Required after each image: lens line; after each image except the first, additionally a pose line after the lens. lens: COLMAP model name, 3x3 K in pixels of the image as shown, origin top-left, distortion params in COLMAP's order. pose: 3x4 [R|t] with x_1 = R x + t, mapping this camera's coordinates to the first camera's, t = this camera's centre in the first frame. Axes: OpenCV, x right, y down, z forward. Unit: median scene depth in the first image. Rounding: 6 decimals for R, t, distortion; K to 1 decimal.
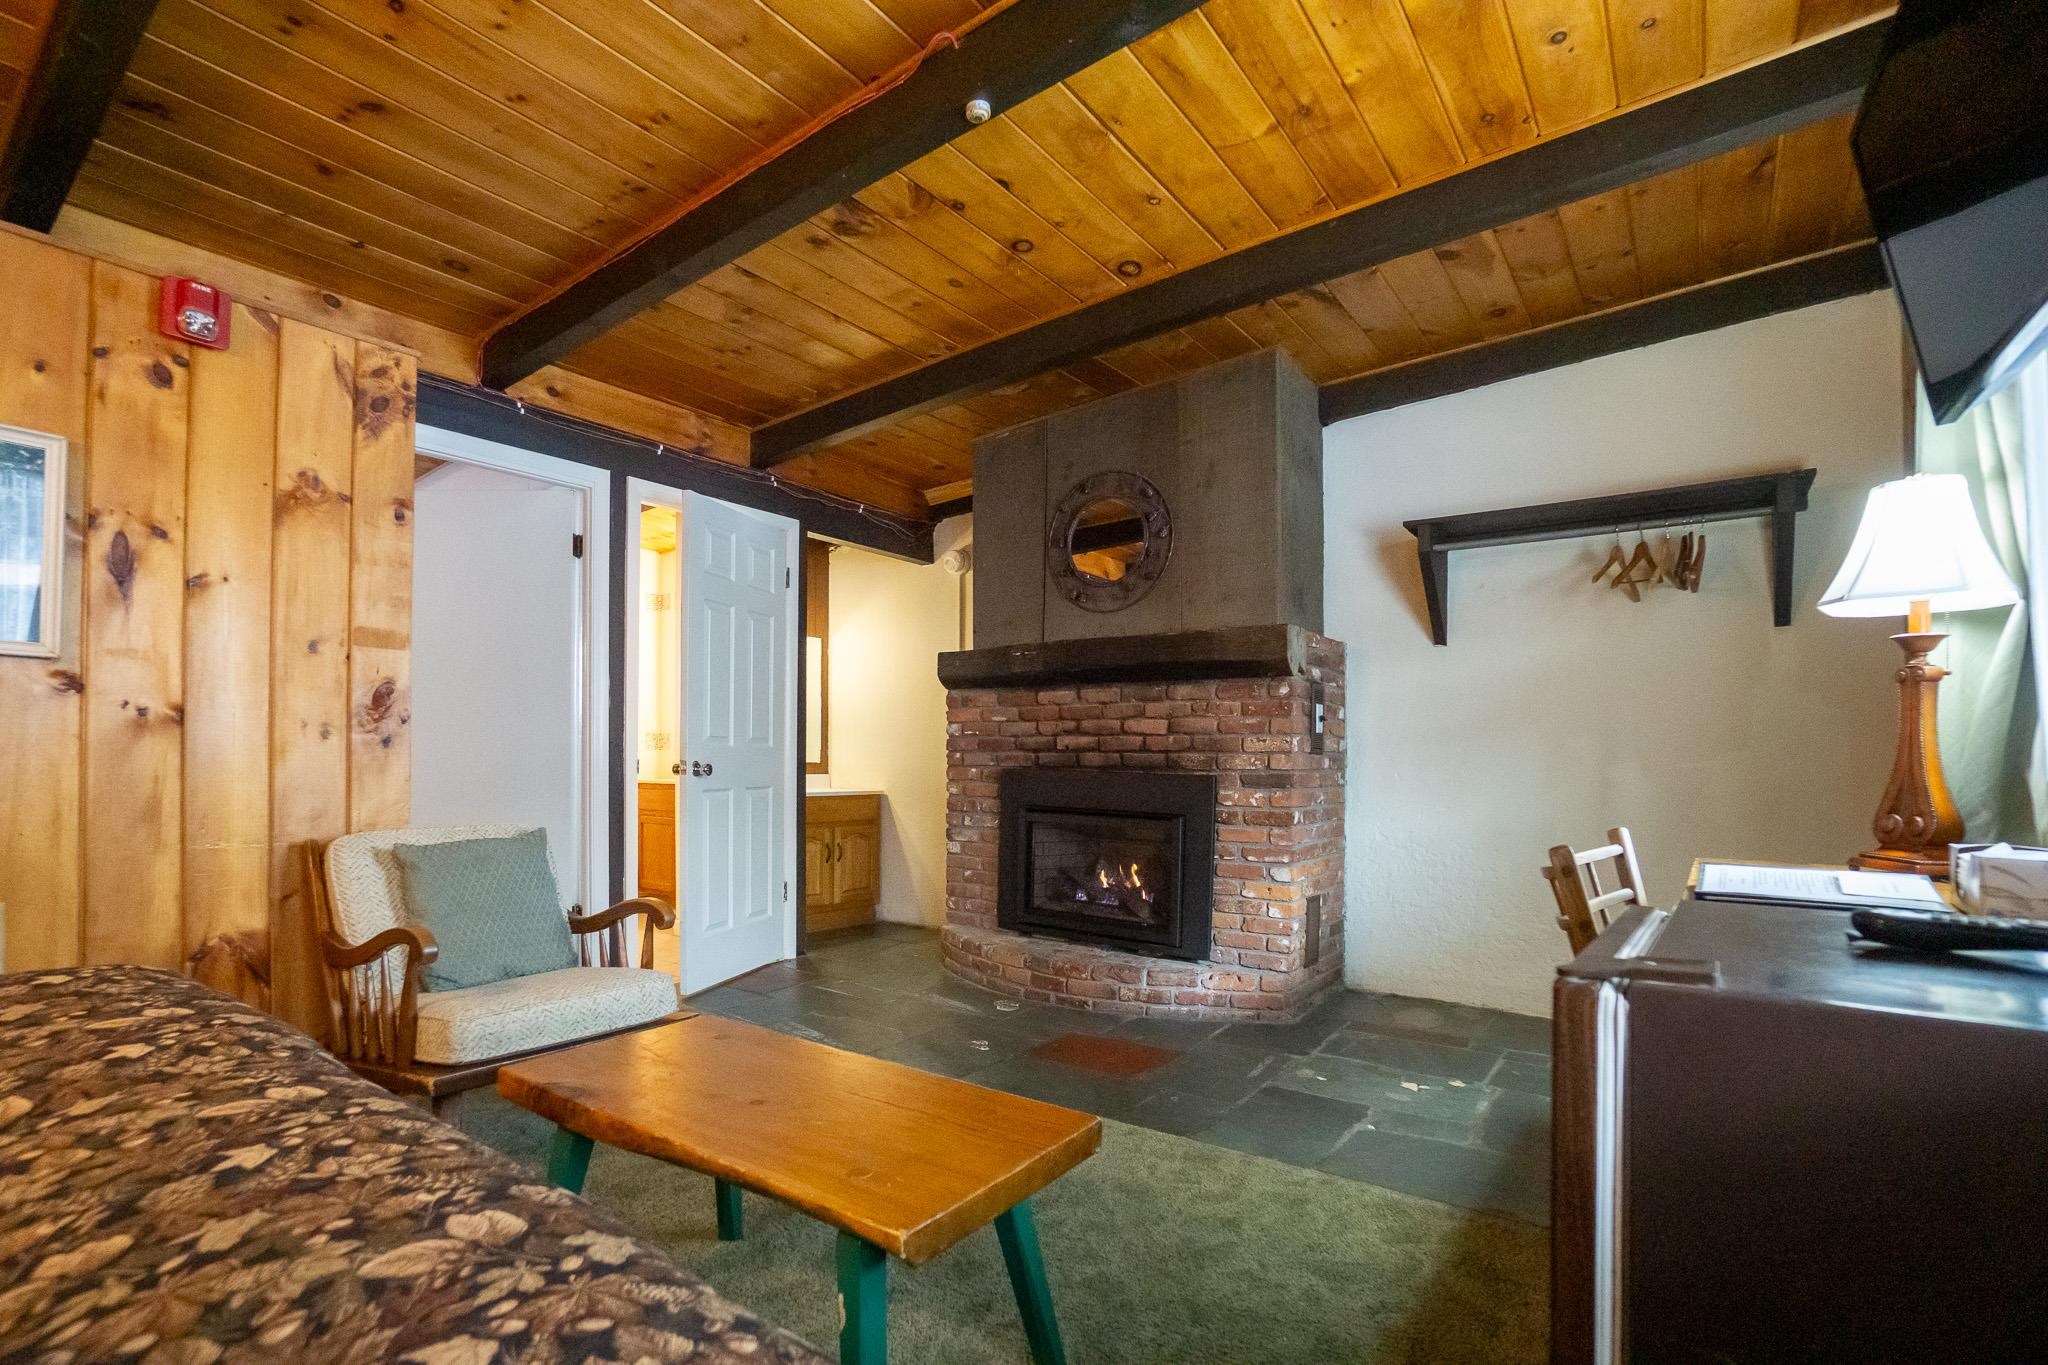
lens RADIAL K [[945.0, 0, 1002.9], [0, 945.0, 761.4], [0, 0, 1]] dist [-0.003636, -0.000248]
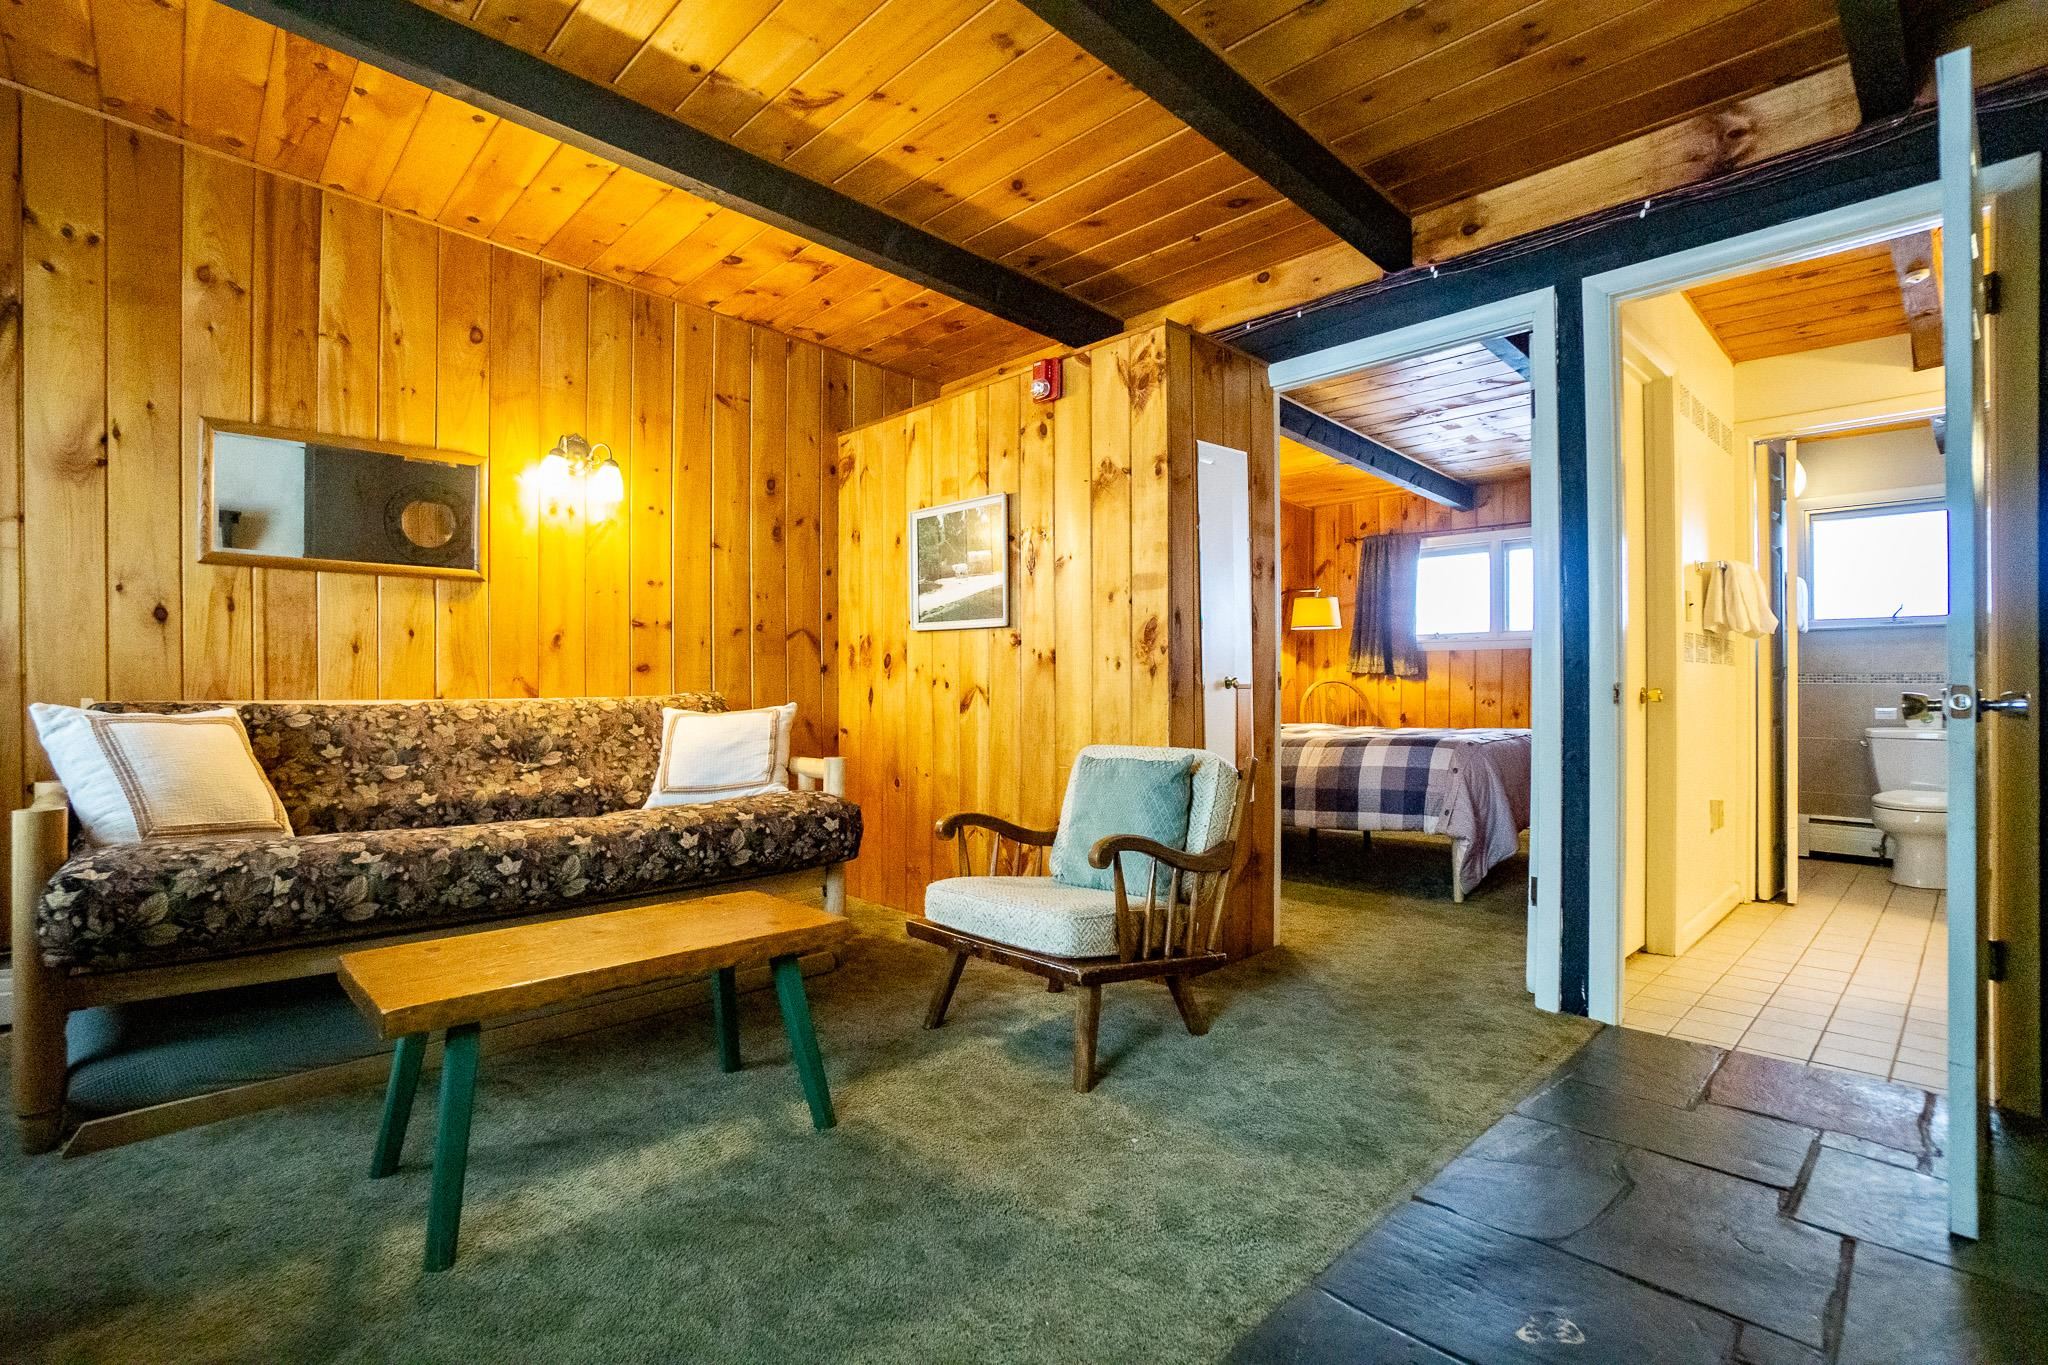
lens RADIAL K [[945.0, 0, 1016.7], [0, 945.0, 683.2], [0, 0, 1]] dist [-0.003636, -0.000248]
pose [[-0.132026, -0.007600, -0.991217, 0.527068], [0.003961, 0.999959, -0.008195, 0.003401], [0.991238, -0.005008, -0.131991, 1.019864]]
